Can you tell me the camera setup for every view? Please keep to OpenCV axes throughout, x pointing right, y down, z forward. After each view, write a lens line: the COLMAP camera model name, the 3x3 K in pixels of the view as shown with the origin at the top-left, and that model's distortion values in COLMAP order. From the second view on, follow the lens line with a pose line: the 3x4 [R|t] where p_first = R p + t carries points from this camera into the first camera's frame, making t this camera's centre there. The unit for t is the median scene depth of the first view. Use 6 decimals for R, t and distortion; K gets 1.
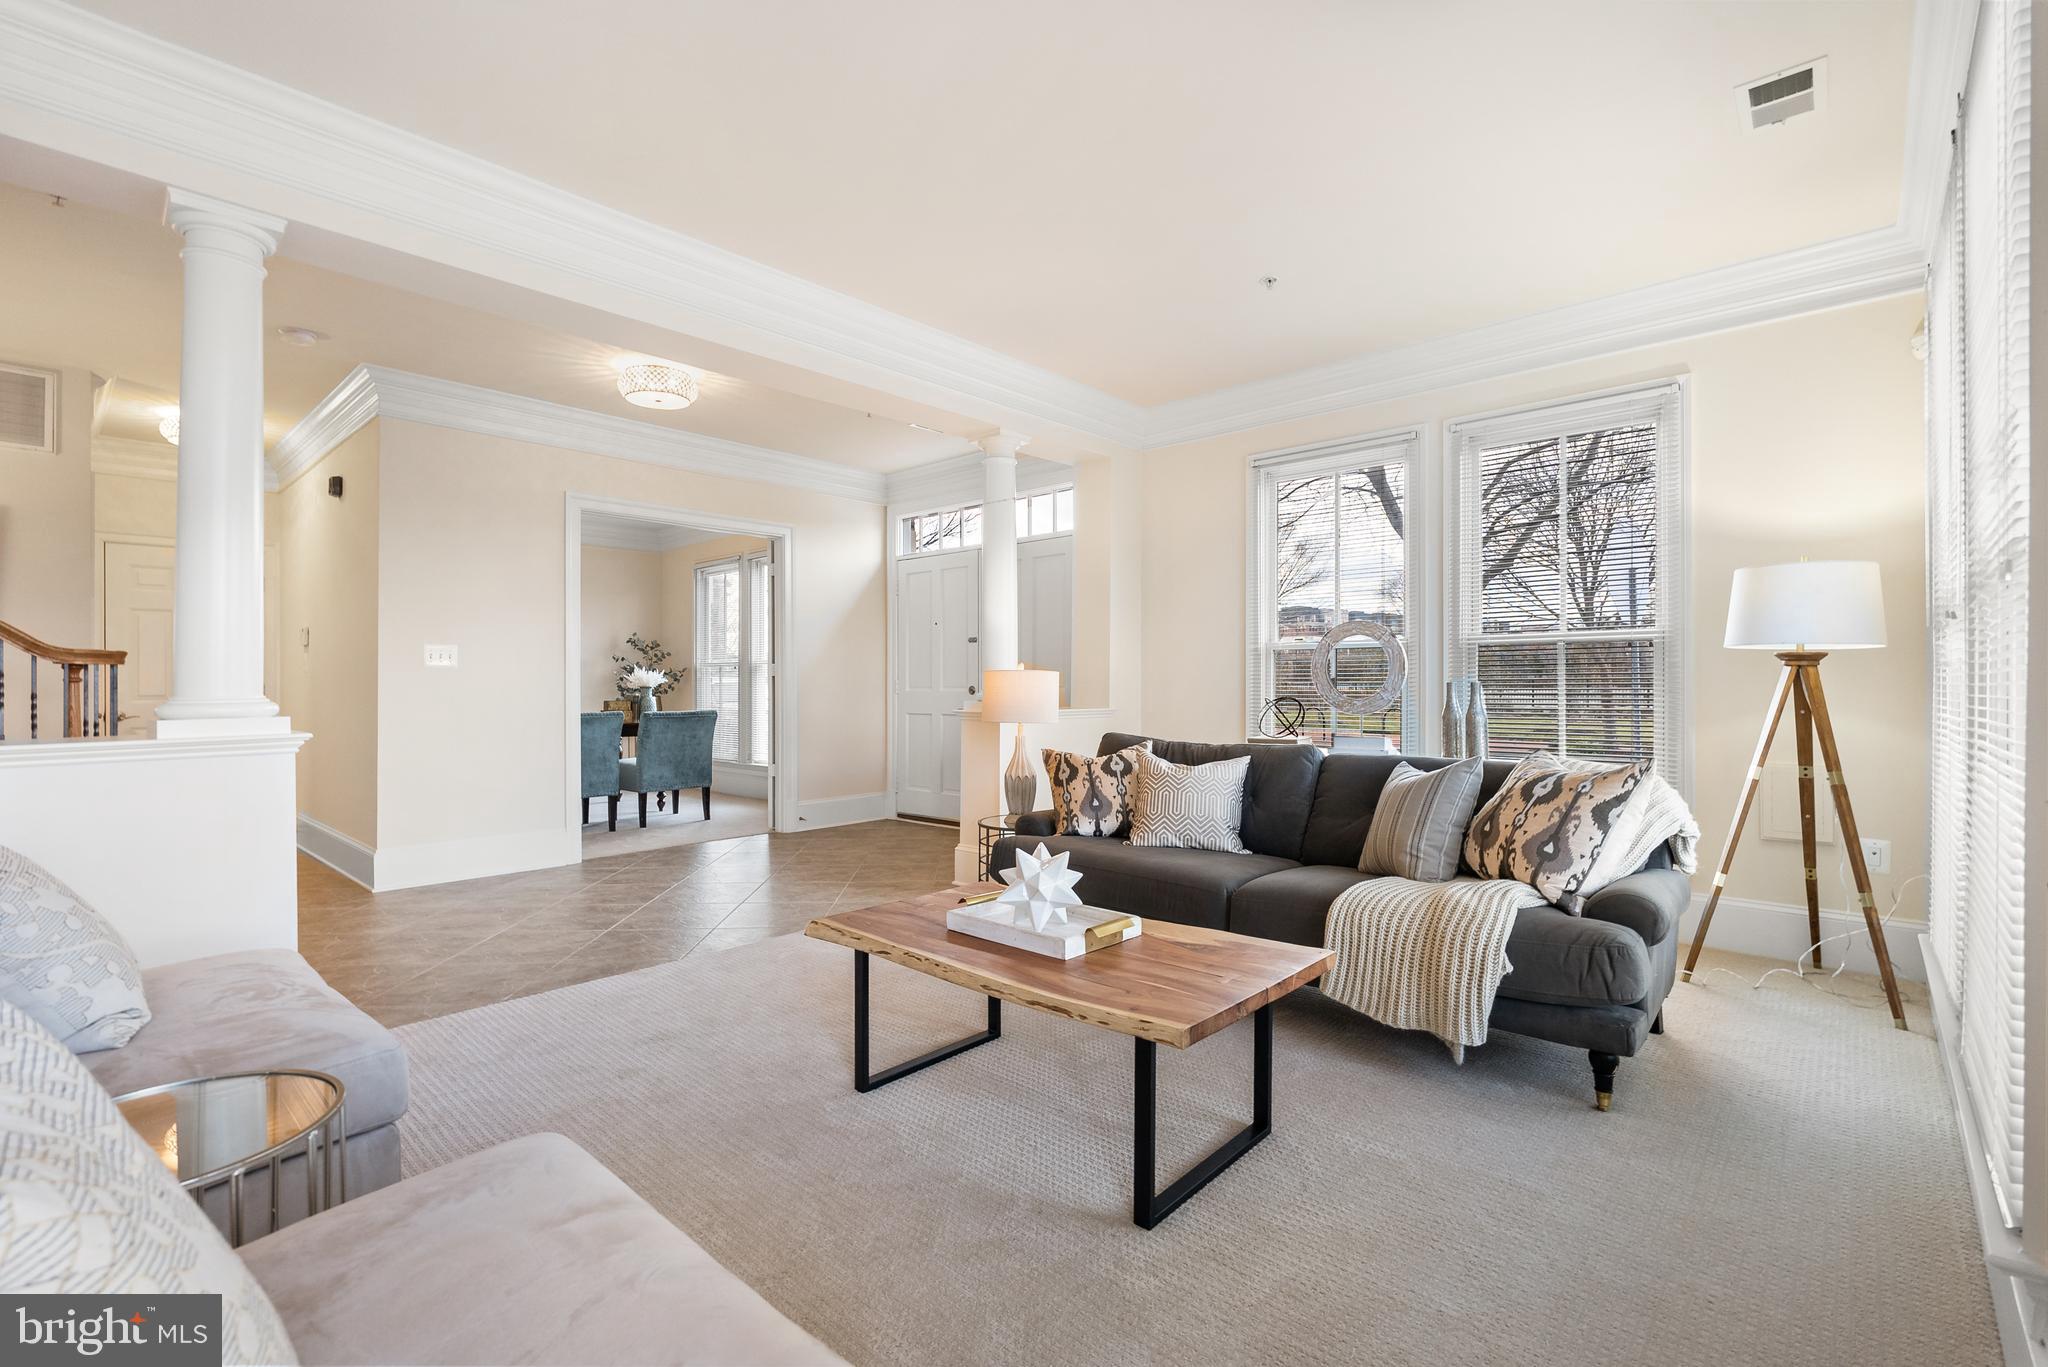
lens RADIAL K [[913.1, 0, 1011.4], [0, 913.1, 677.2], [0, 0, 1]] dist [-0.004364, 0.000125]
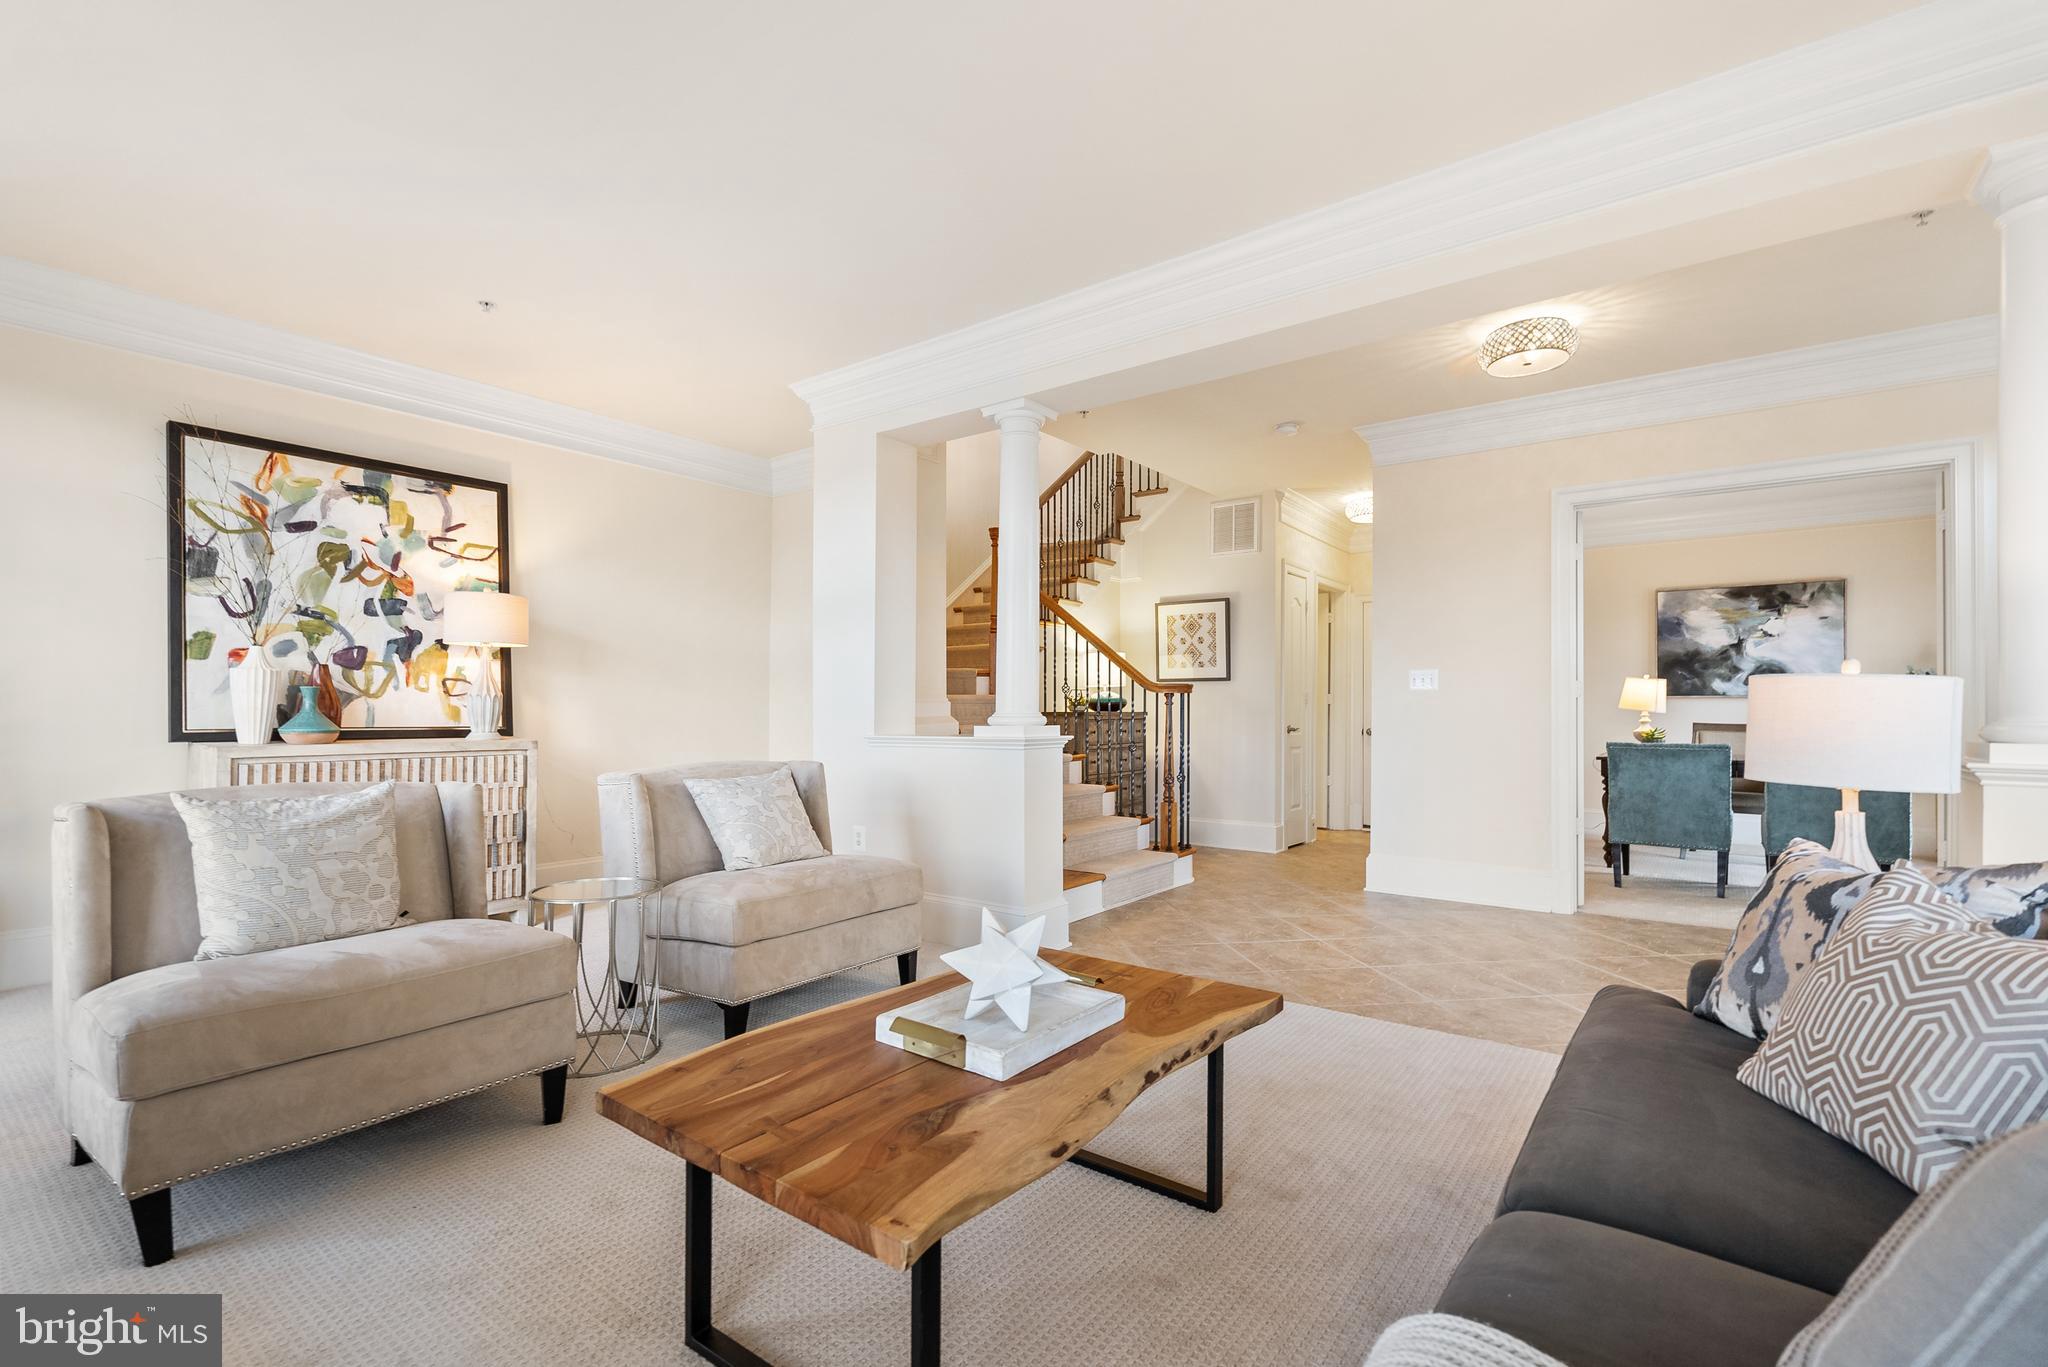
lens RADIAL K [[913.1, 0, 1031.8], [0, 913.1, 701.3], [0, 0, 1]] dist [-0.004364, 0.000125]
pose [[0.103953, -0.008775, -0.994543, 0.502369], [0.000928, 0.999961, -0.008726, 0.013640], [0.994582, -0.000016, 0.103958, 0.611768]]
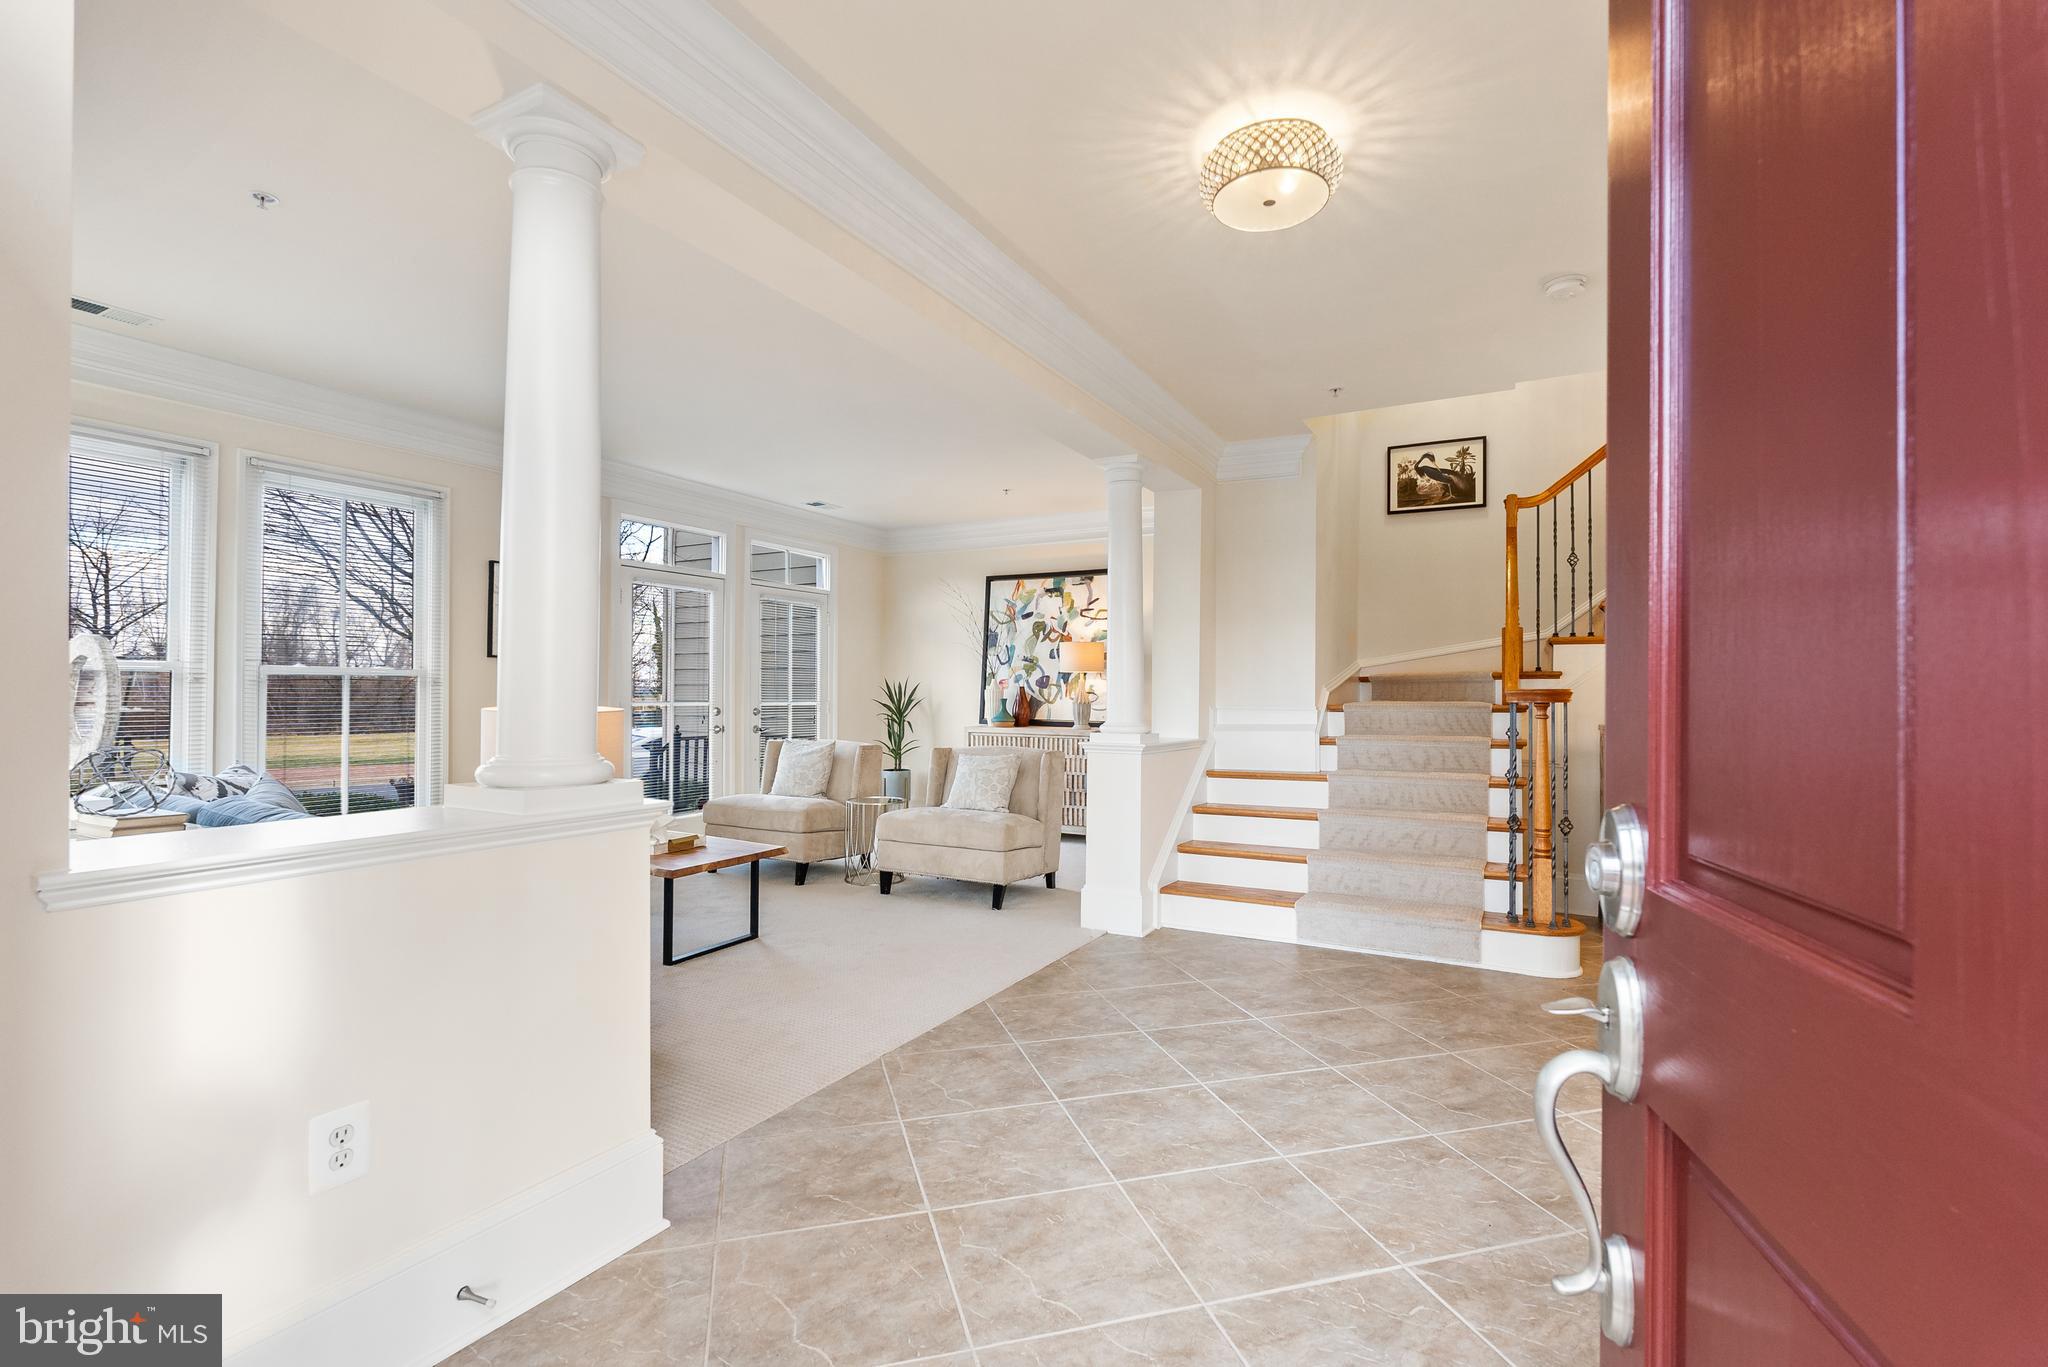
lens RADIAL K [[913.1, 0, 1030.5], [0, 913.1, 685.4], [0, 0, 1]] dist [-0.004364, 0.000125]
pose [[-0.969149, -0.009036, -0.246311, -0.164257], [-0.006366, 0.999912, -0.011633, -0.018627], [0.246395, -0.009706, -0.969121, 1.935471]]
